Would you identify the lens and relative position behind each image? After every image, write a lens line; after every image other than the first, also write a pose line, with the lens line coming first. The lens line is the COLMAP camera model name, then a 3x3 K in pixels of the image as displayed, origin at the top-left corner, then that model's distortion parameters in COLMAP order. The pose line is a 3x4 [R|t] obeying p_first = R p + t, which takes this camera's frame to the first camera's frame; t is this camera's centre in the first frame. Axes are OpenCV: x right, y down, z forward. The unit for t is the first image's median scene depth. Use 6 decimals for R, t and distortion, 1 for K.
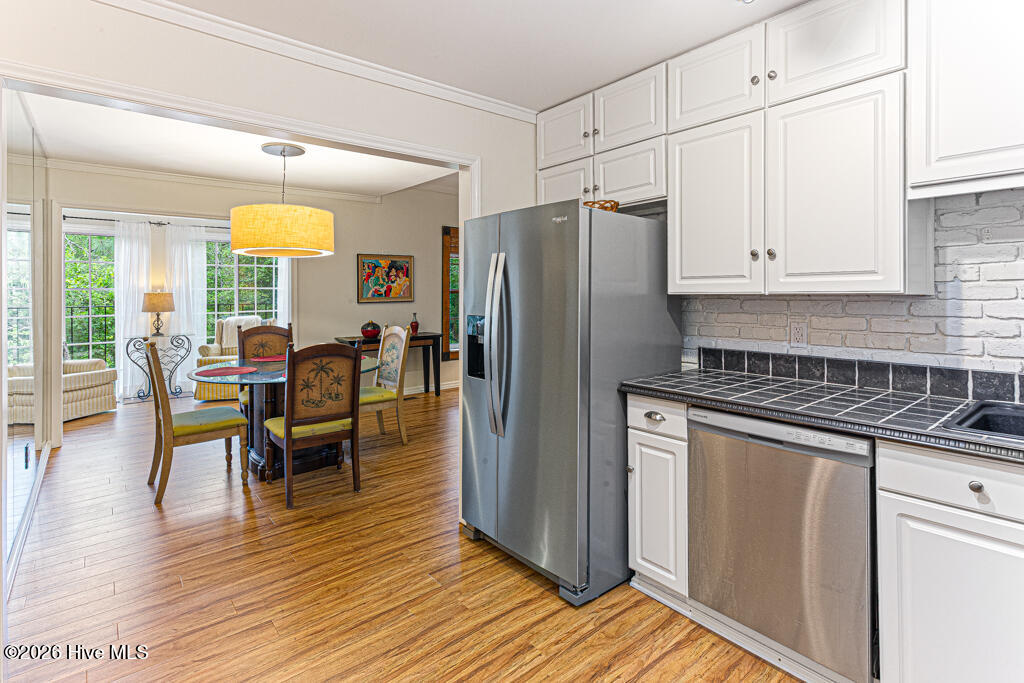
lens RADIAL K [[495.5, 0, 515.7], [0, 495.5, 293.8], [0, 0, 1]] dist [-0.001972, -0.000301]
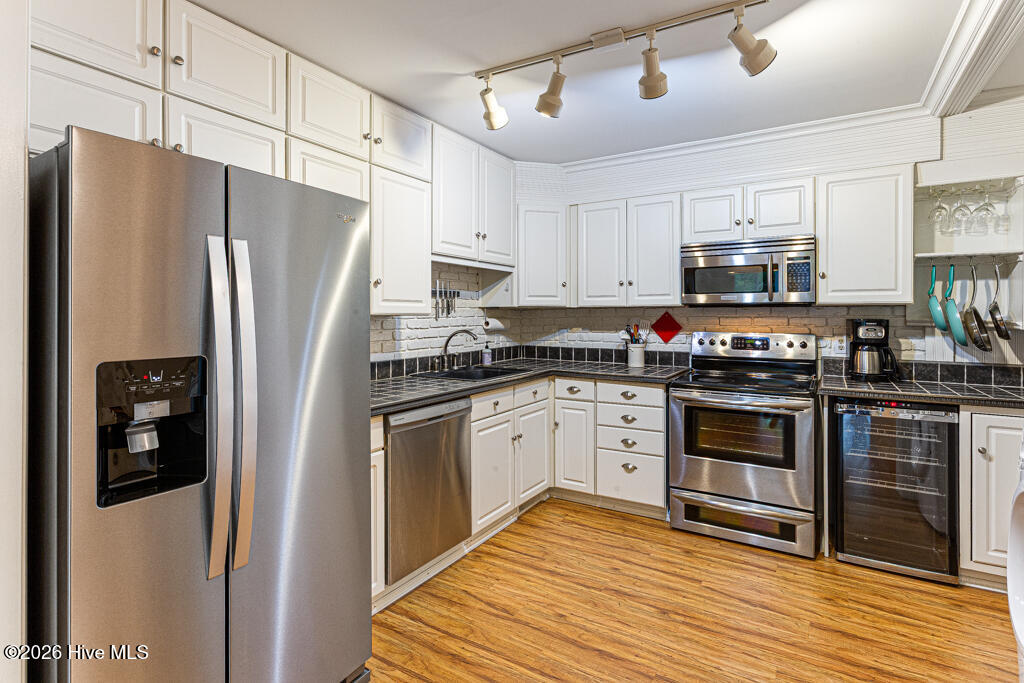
lens RADIAL K [[496.3, 0, 516.0], [0, 496.3, 313.7], [0, 0, 1]] dist [0.000795, 0.000211]
pose [[-0.309429, 0.007716, 0.950891, -0.857943], [-0.002796, 0.999955, -0.009024, 0.008662], [-0.950918, -0.005451, -0.309394, 1.147266]]
